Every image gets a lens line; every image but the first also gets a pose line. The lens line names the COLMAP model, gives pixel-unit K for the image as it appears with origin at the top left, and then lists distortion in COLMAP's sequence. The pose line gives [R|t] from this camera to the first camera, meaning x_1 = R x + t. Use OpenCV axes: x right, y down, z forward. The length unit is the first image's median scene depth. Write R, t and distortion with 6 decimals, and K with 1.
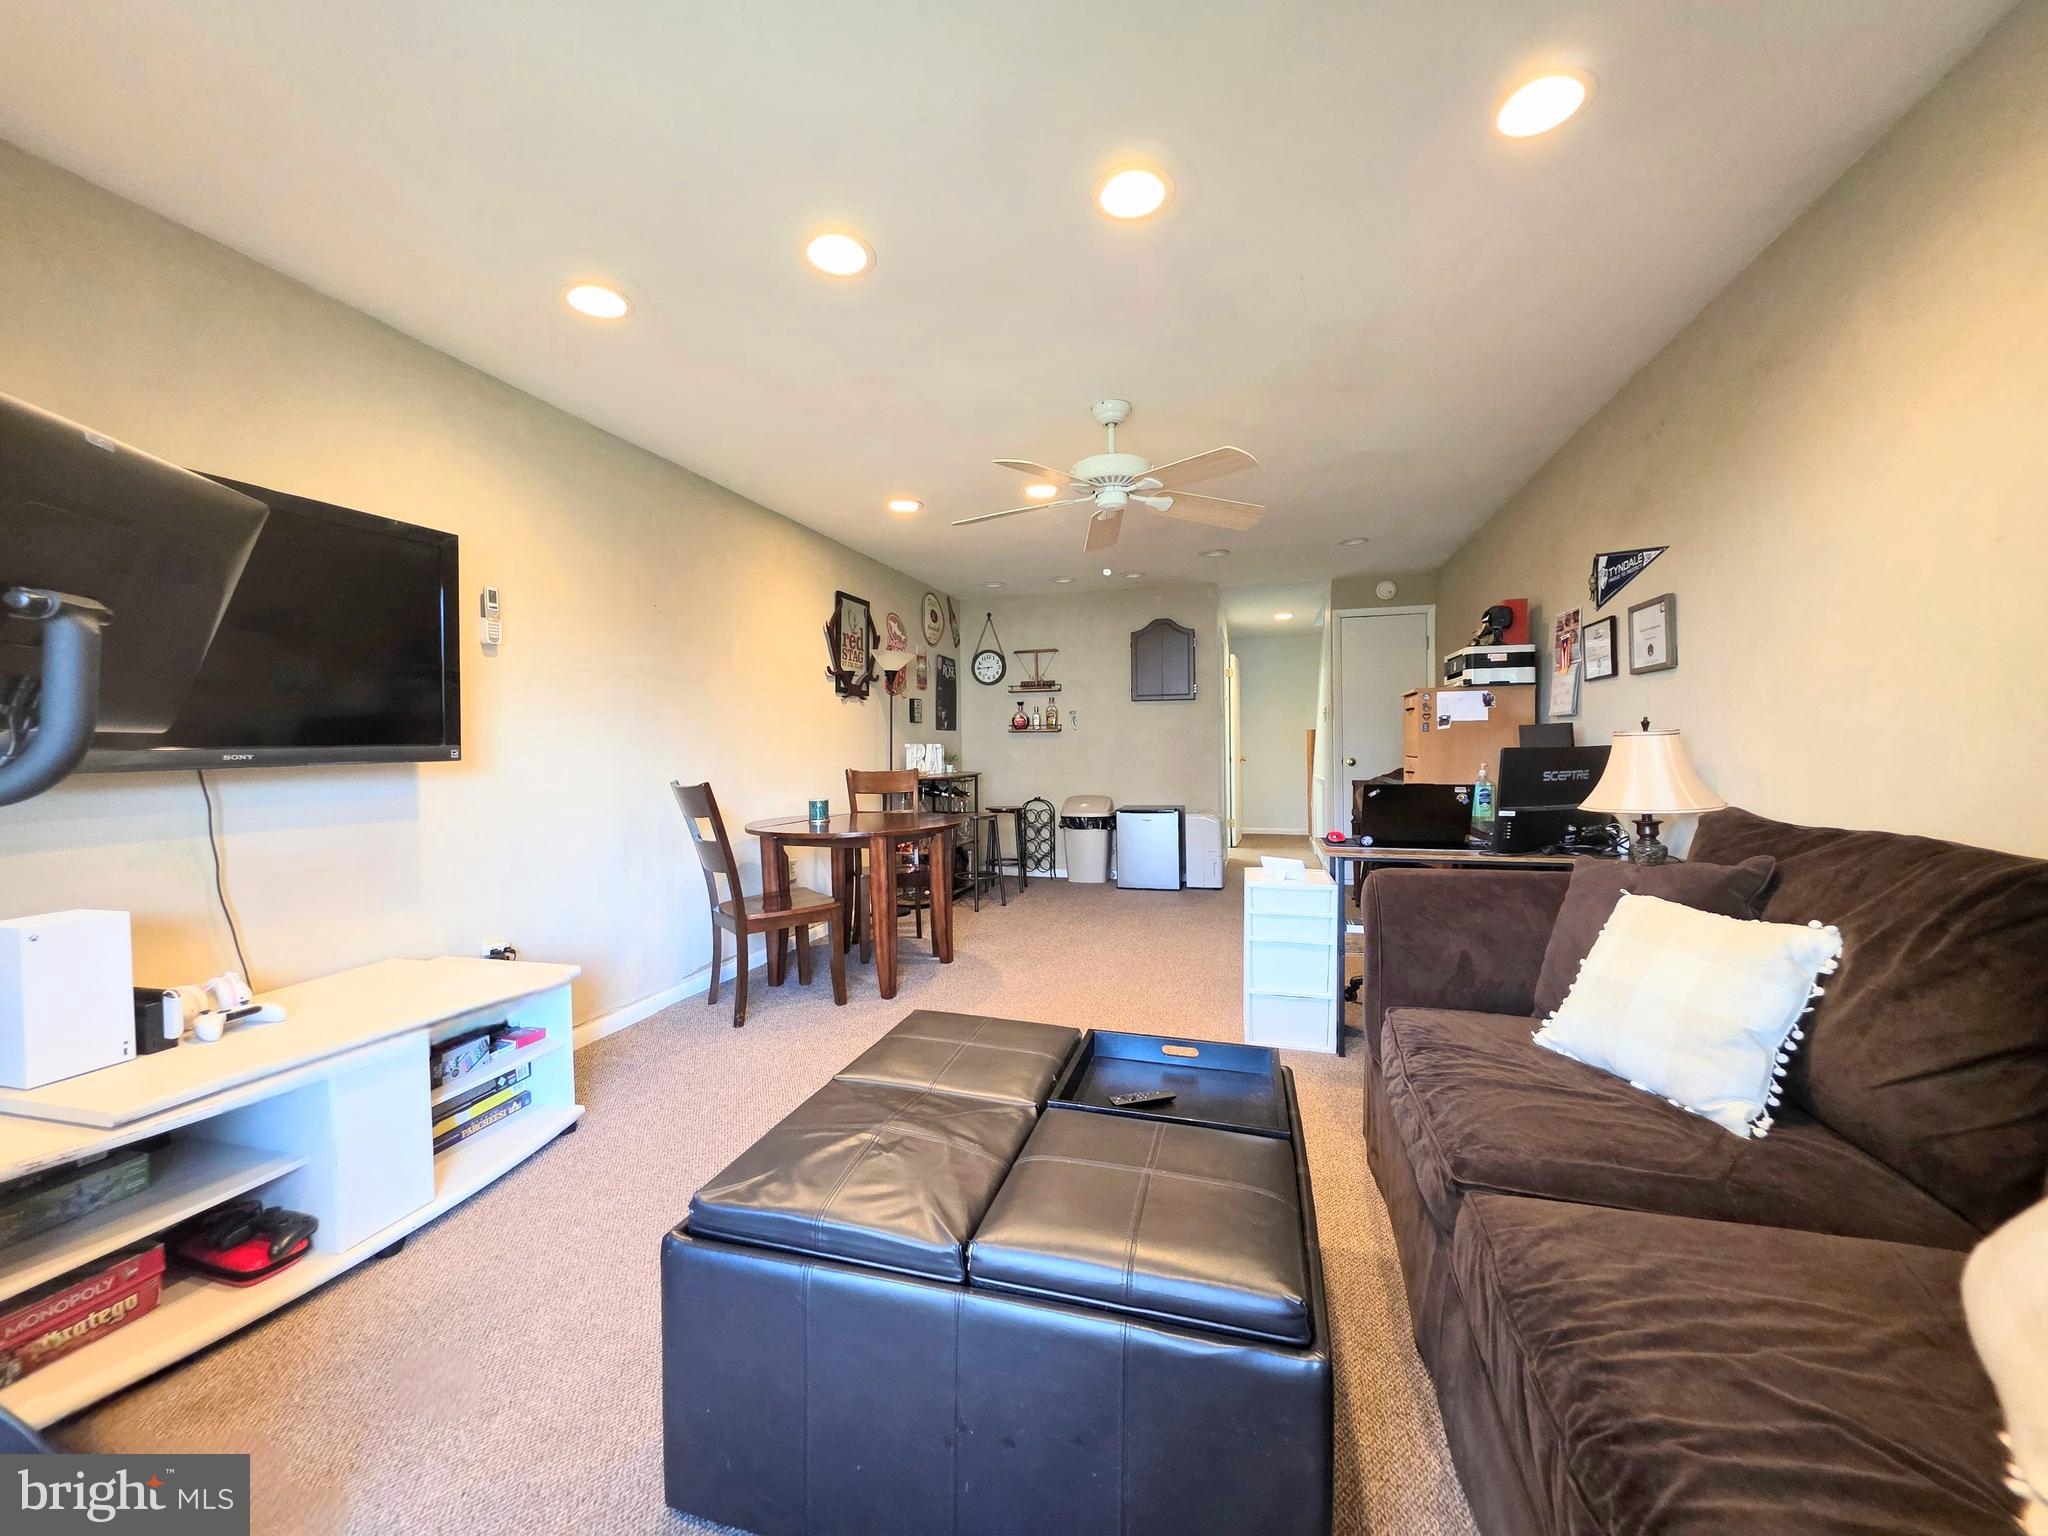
lens RADIAL K [[813.6, 0, 1023.3], [0, 813.6, 755.8], [0, 0, 1]] dist [0.001439, -0.000103]
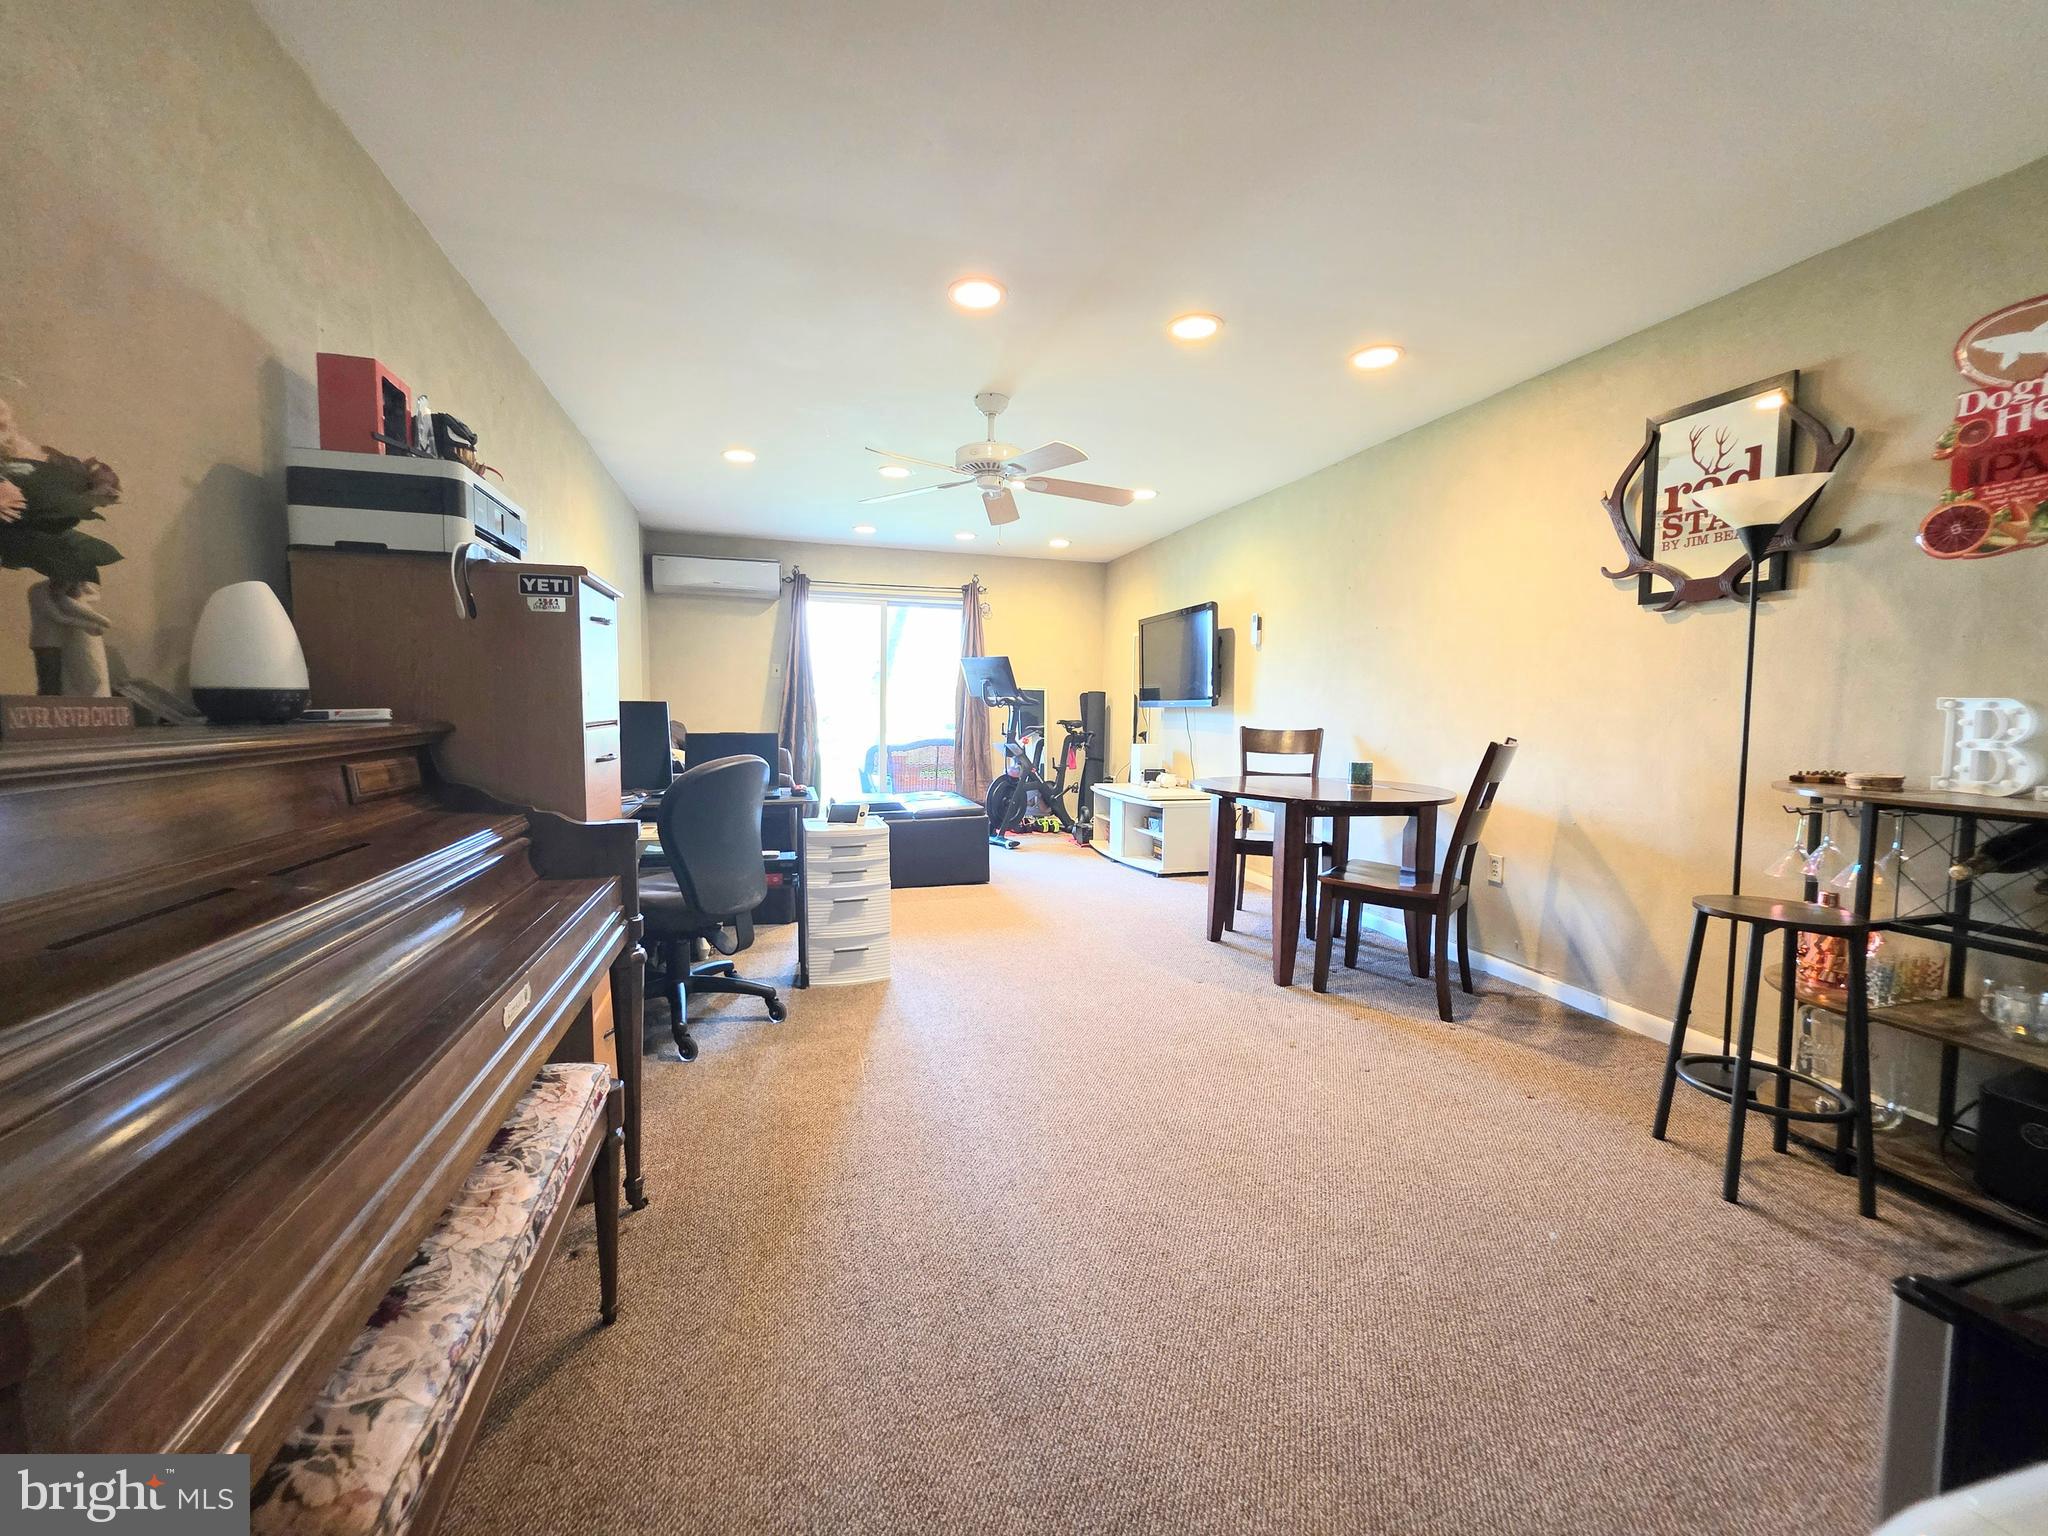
lens RADIAL K [[813.6, 0, 1023.3], [0, 813.6, 755.8], [0, 0, 1]] dist [0.001439, -0.000103]
pose [[-0.841613, 0.035345, -0.538923, 0.432295], [-0.002577, 0.997582, 0.069450, -0.013976], [0.540075, 0.059839, -0.839487, 1.268221]]
